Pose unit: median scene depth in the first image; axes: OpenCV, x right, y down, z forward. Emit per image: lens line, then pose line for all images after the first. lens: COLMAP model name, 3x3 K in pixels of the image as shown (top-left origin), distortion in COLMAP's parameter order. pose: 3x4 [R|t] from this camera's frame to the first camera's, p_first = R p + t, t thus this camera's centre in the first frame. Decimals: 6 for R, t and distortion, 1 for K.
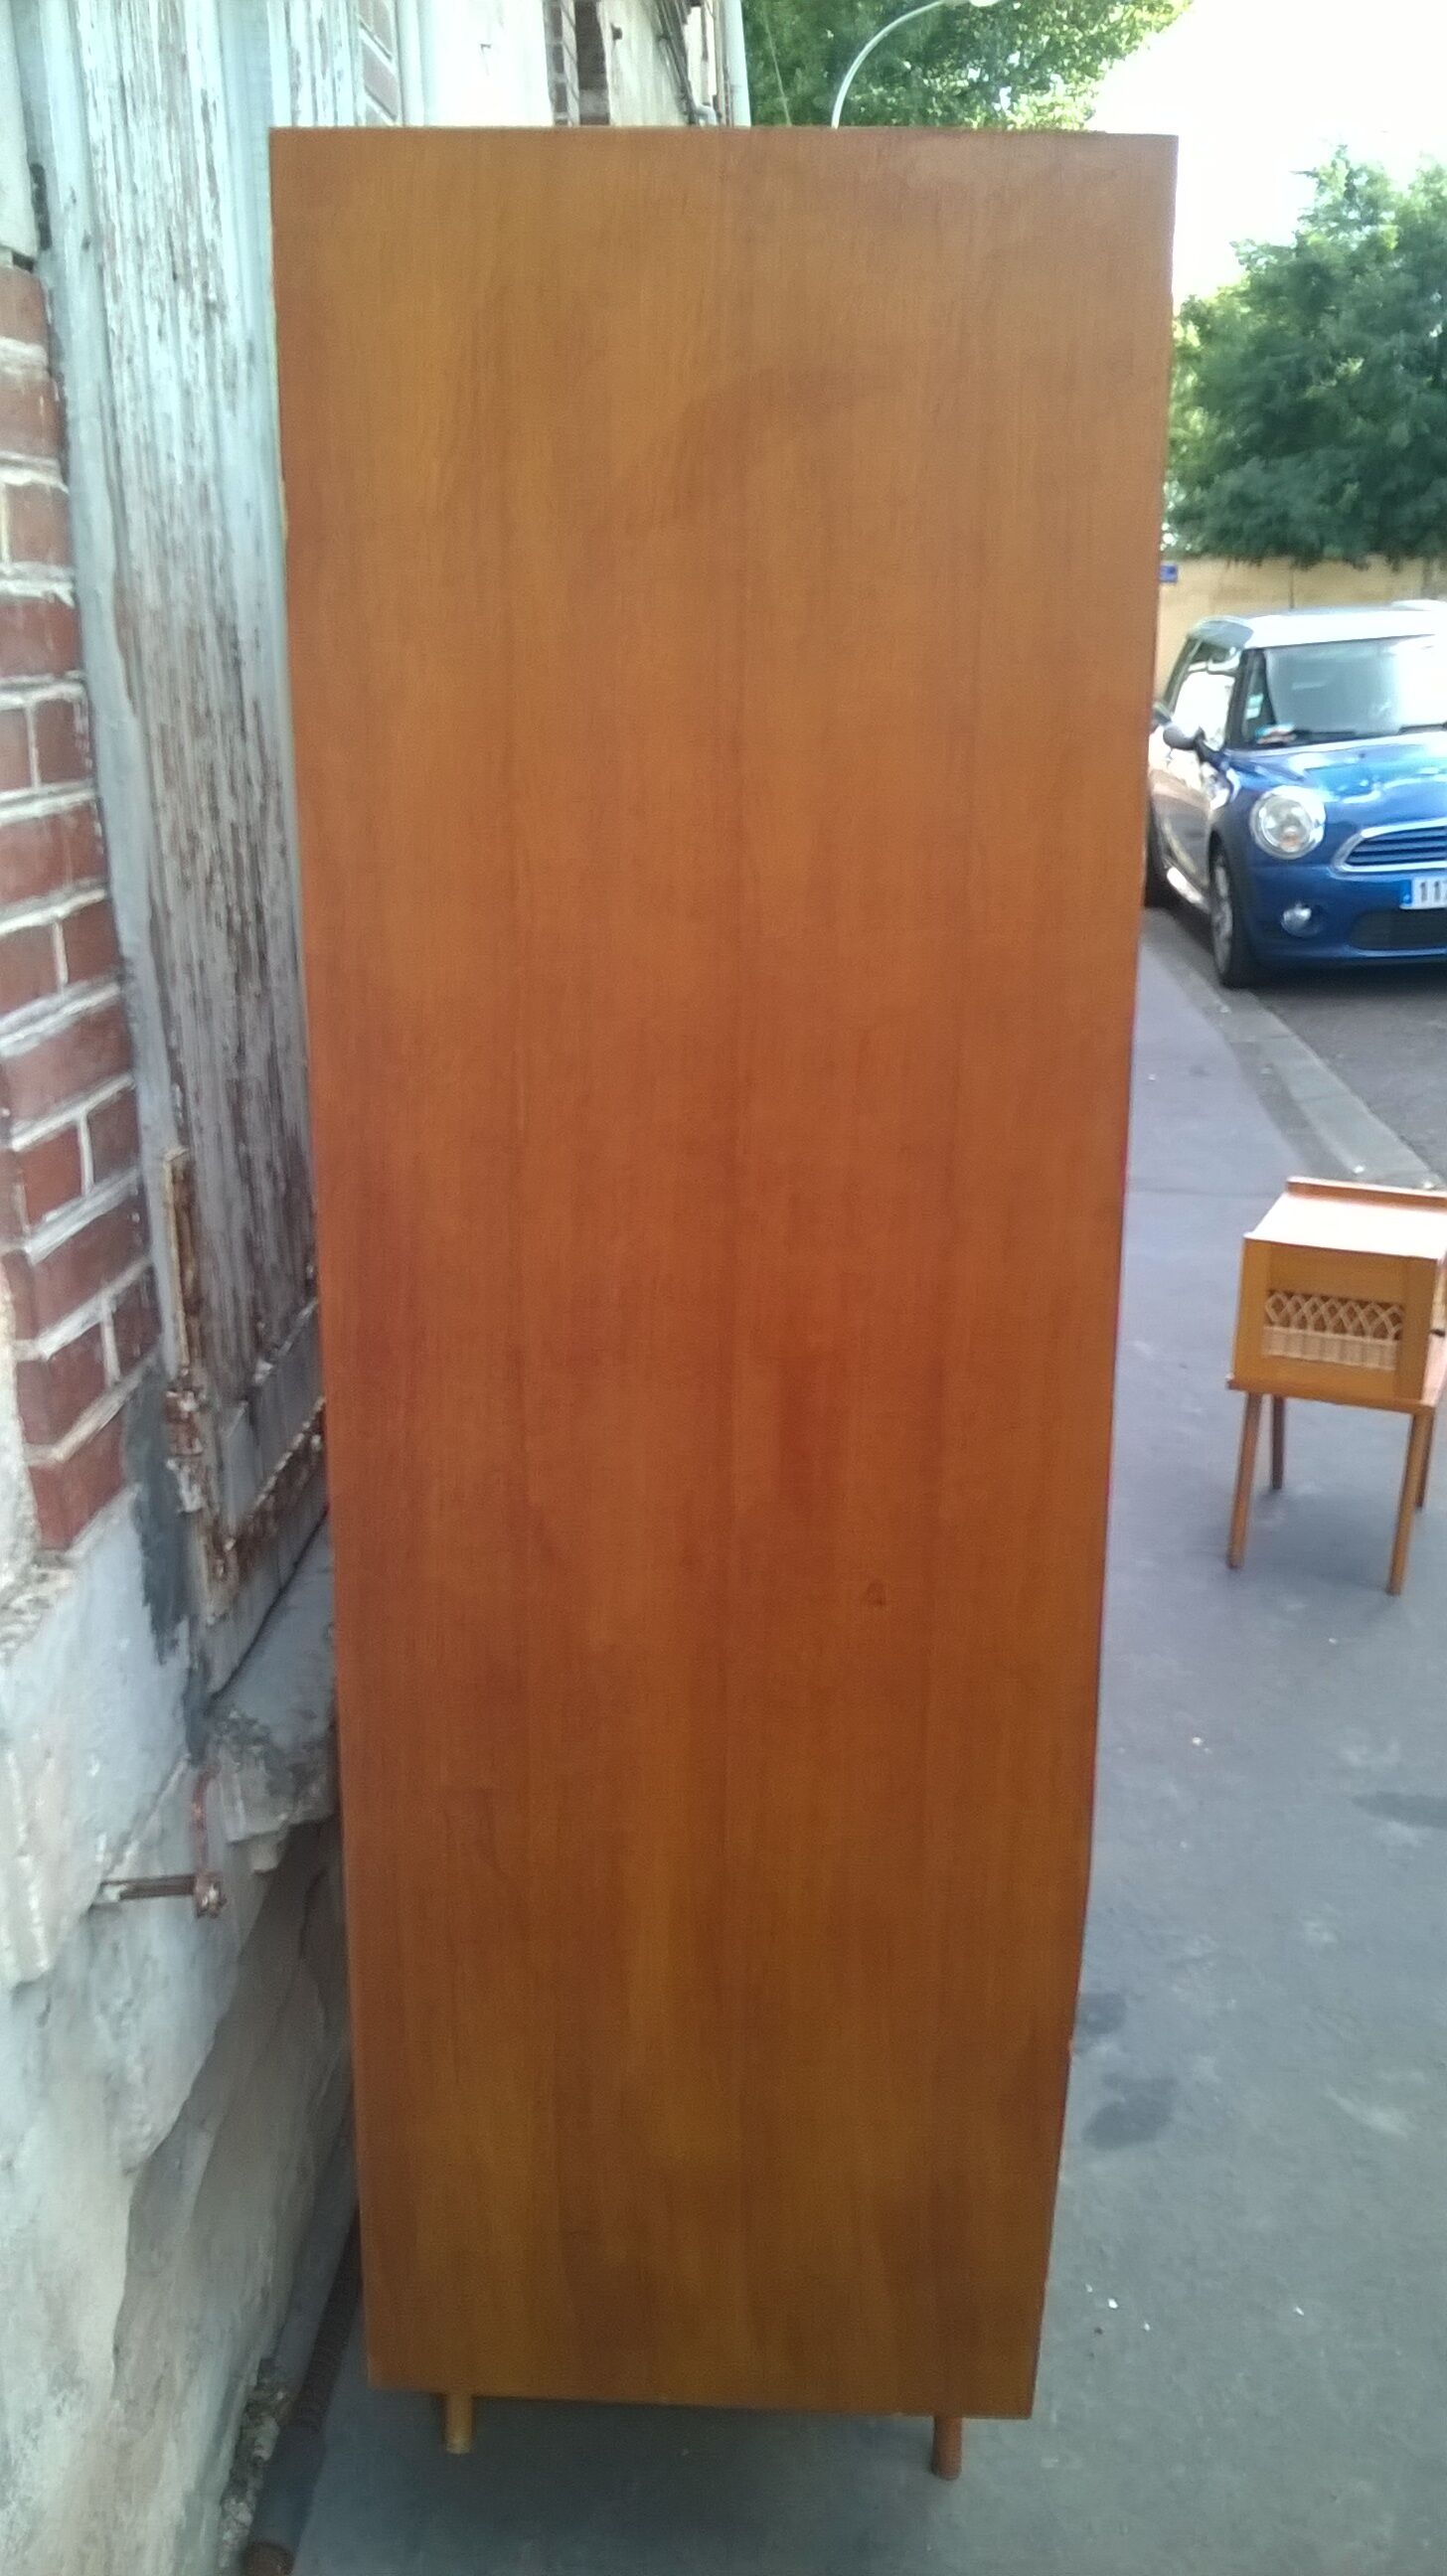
lens RADIAL K [[2271.9, 0, 723.5], [0, 2271.9, 1288.0], [0, 0, 1]] dist [0.045496, -0.177279]
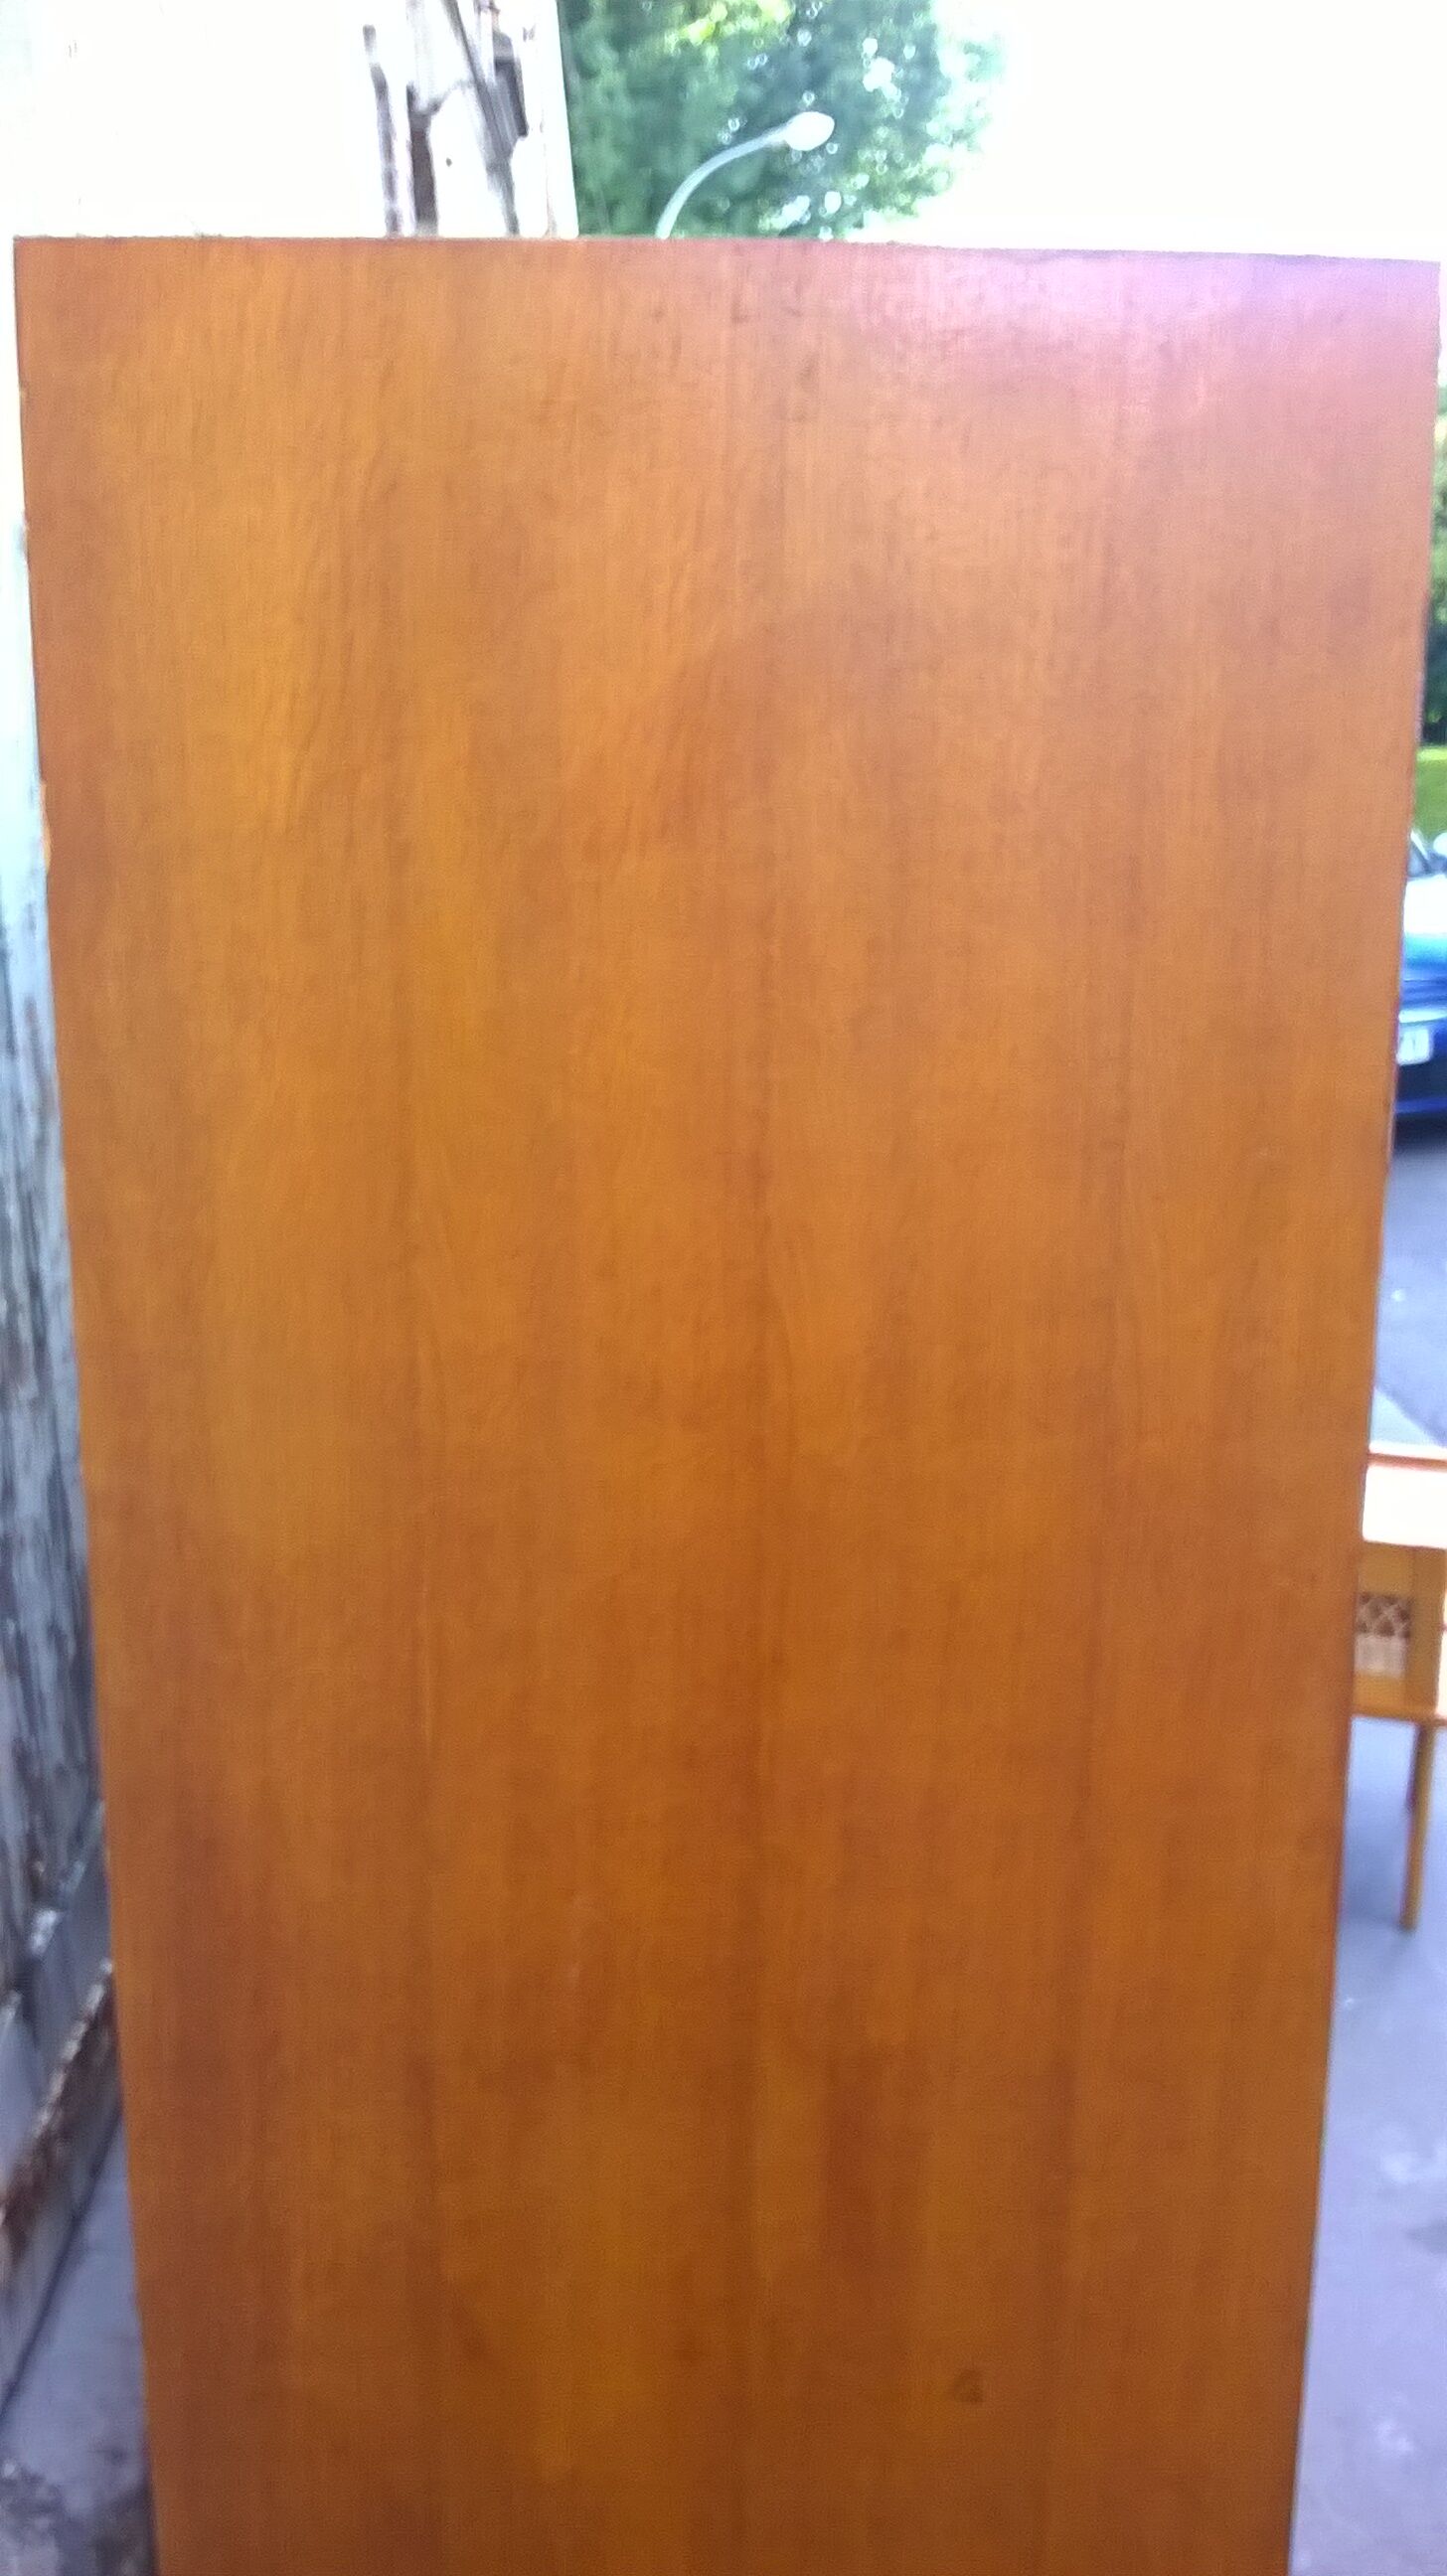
lens RADIAL K [[2312.3, 0, 717.8], [0, 2312.3, 1268.1], [0, 0, 1]] dist [0.025273, -0.140712]
pose [[0.997328, -0.020693, 0.070068, -0.047041], [0.025110, 0.997712, -0.062766, -0.152136], [-0.068609, 0.064357, 0.995566, 0.310546]]
